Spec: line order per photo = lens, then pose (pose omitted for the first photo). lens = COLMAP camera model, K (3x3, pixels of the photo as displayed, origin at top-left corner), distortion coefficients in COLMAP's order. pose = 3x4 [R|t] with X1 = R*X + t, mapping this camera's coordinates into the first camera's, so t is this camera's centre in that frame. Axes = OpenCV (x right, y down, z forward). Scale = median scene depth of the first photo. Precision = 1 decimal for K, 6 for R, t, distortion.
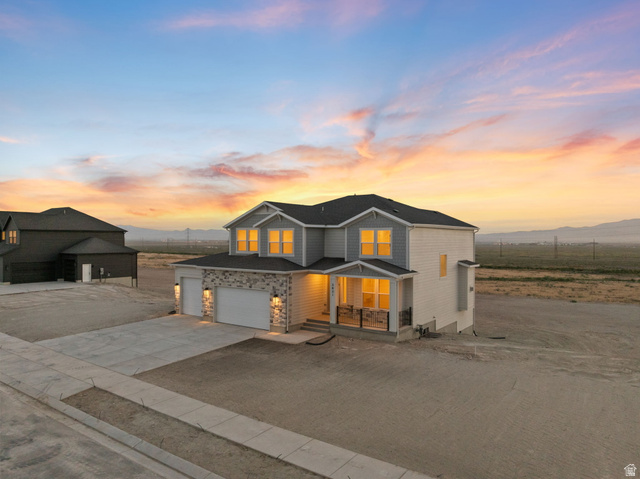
lens RADIAL K [[438.5, 0, 320.0], [0, 438.5, 239.5], [0, 0, 1]] dist [-0.028193, -0.000163]
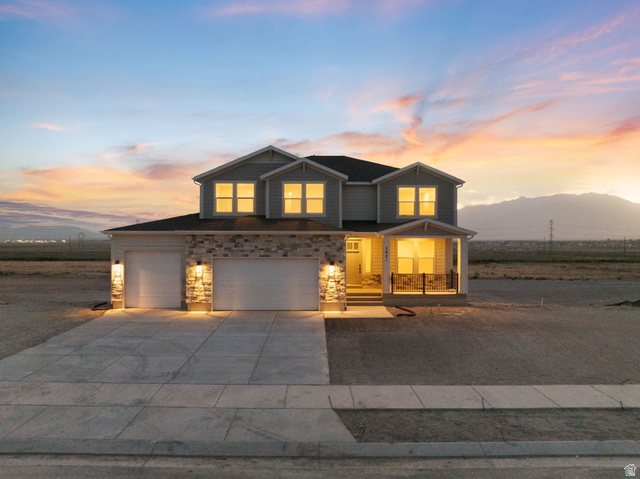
lens RADIAL K [[438.5, 0, 320.0], [0, 438.5, 239.5], [0, 0, 1]] dist [-0.028193, -0.000163]
pose [[0.808304, -0.000112, 0.588766, -0.572035], [-0.000712, 0.999999, 0.001167, 0.083634], [-0.588765, -0.001363, 0.808303, 0.378797]]
